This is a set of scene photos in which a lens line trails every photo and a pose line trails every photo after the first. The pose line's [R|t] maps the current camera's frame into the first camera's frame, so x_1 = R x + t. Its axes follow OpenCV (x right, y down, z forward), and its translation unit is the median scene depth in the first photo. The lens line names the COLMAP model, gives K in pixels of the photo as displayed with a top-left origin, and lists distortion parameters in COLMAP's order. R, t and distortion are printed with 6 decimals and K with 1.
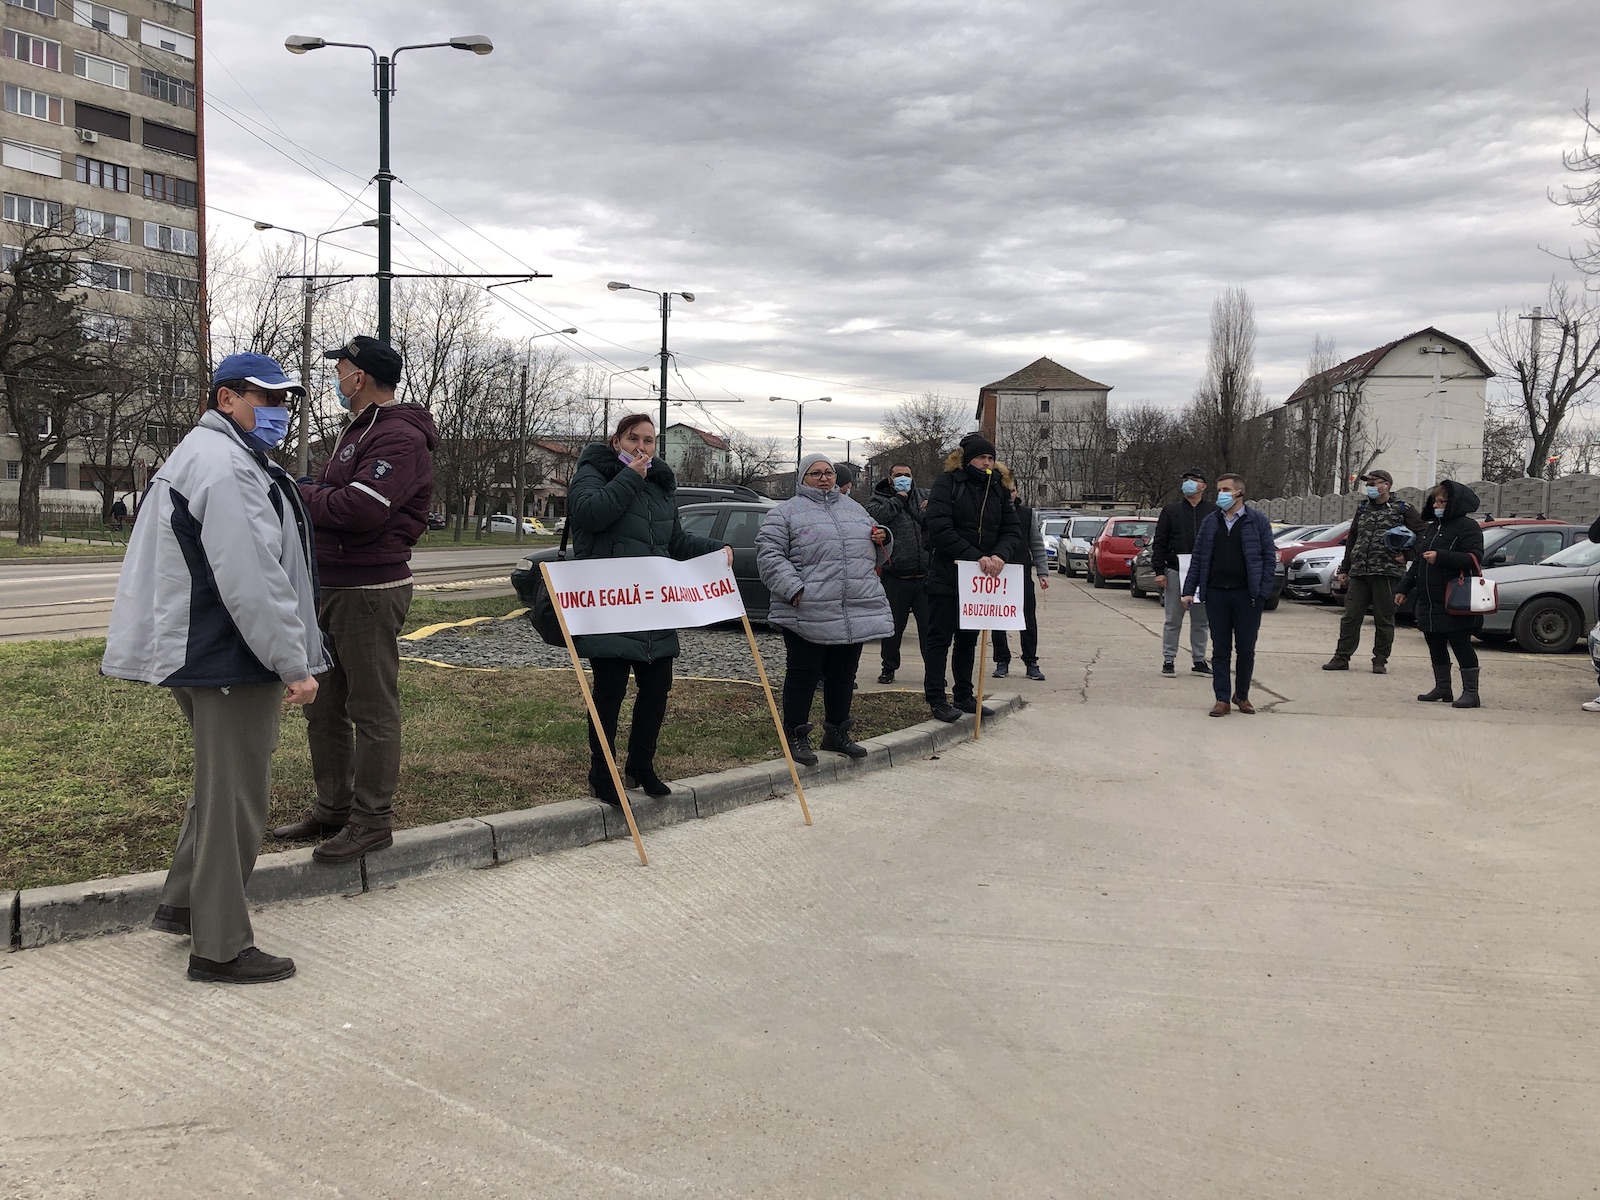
lens RADIAL K [[1306.8, 0, 795.7], [0, 1306.8, 595.7], [0, 0, 1]] dist [0.050542, -0.047764]
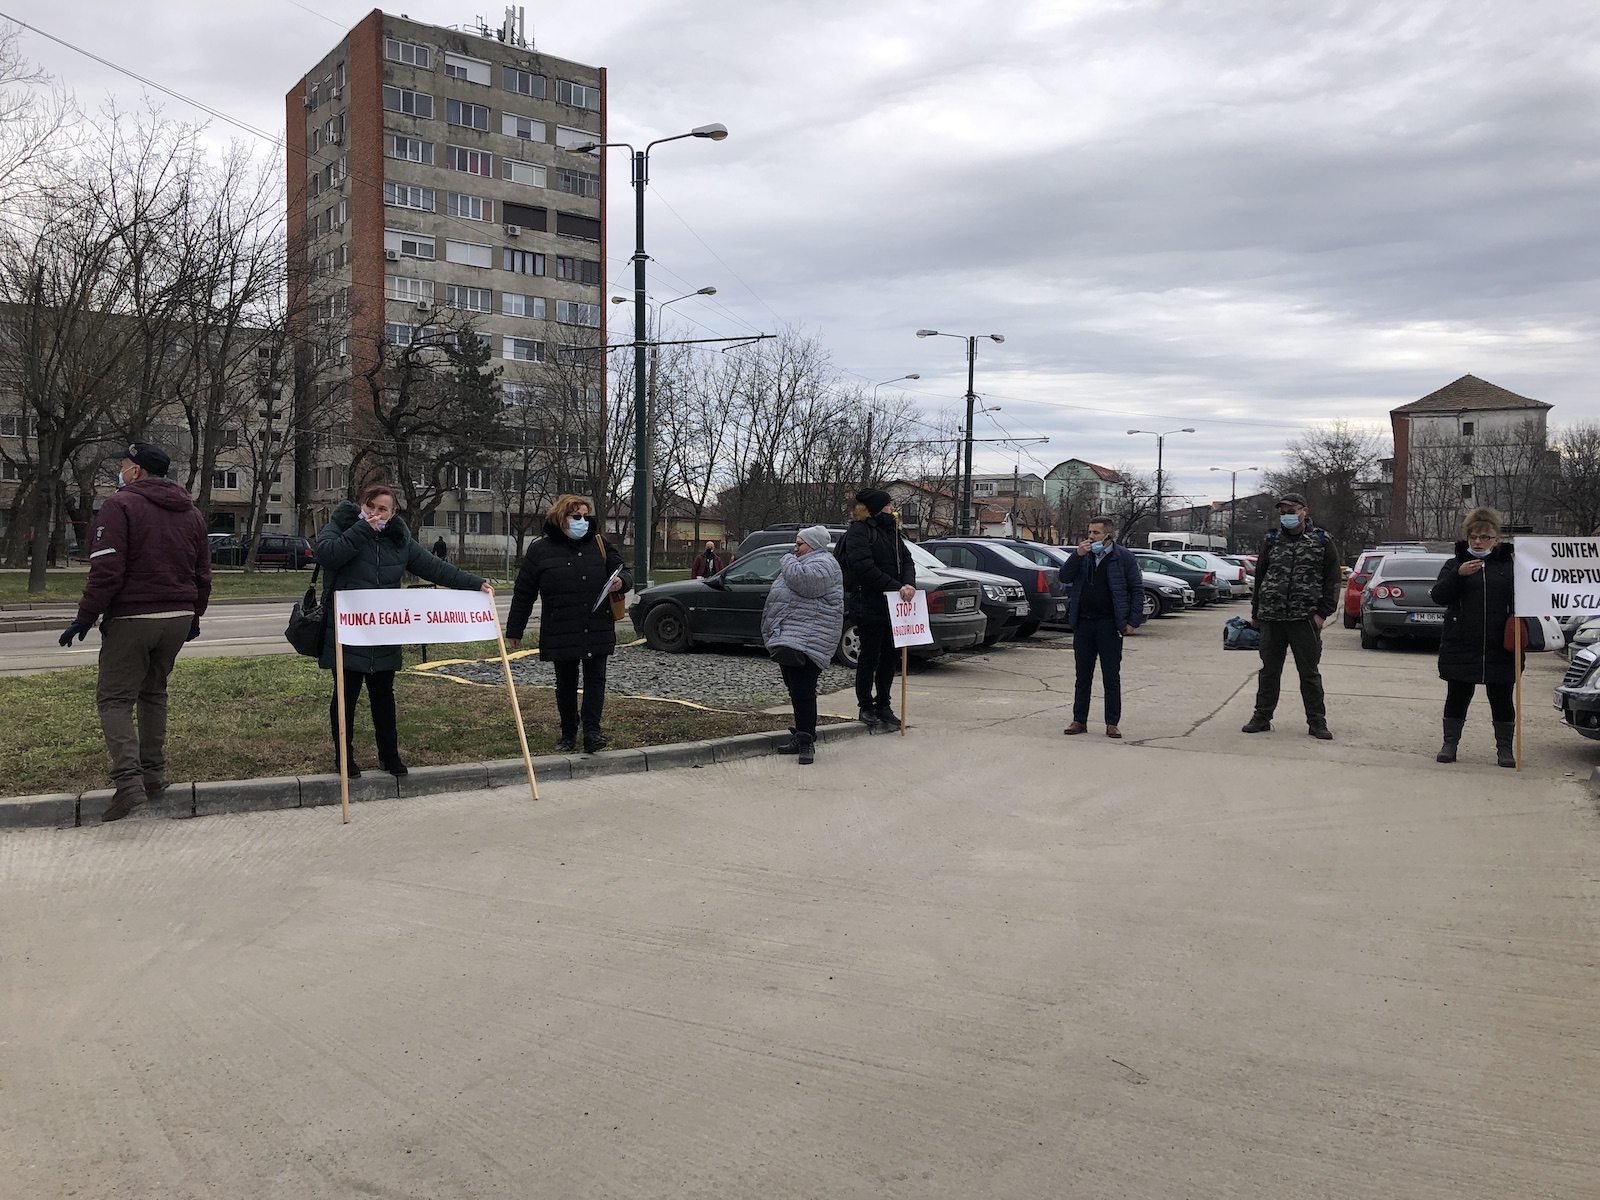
lens RADIAL K [[1306.8, 0, 795.7], [0, 1306.8, 595.7], [0, 0, 1]] dist [0.050542, -0.047764]
pose [[0.950842, 0.002689, -0.309664, 0.165092], [-0.011653, 0.999565, -0.027103, 0.001772], [0.309457, 0.029379, 0.950460, -0.020548]]
